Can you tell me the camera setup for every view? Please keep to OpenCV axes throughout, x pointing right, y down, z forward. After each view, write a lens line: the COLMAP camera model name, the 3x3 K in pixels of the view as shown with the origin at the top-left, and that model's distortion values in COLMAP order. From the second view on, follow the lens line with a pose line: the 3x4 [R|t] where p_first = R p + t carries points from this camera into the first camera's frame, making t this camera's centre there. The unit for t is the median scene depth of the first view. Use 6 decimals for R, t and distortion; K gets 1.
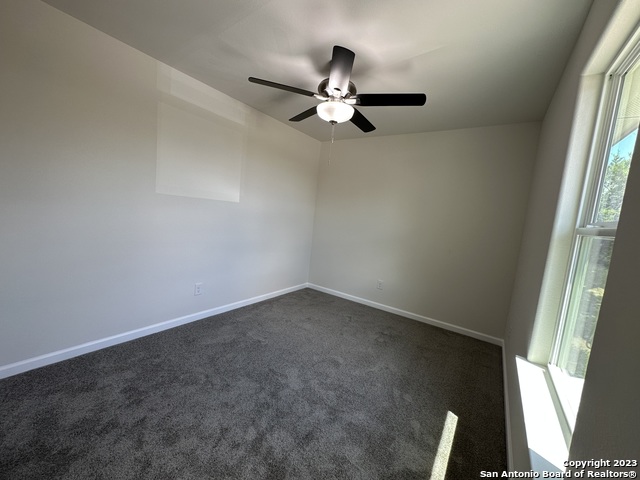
lens RADIAL K [[257.1, 0, 319.3], [0, 257.1, 239.7], [0, 0, 1]] dist [-0.000221, -0.000087]
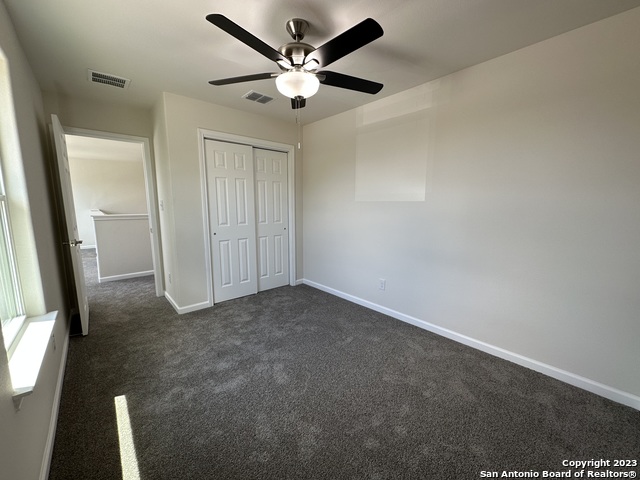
lens RADIAL K [[257.1, 0, 319.3], [0, 257.1, 239.7], [0, 0, 1]] dist [-0.000221, -0.000087]
pose [[-0.243337, 0.038444, -0.969180, 0.625048], [-0.124244, 0.989747, 0.070455, -0.038480], [0.961951, 0.137559, -0.236066, 0.937427]]
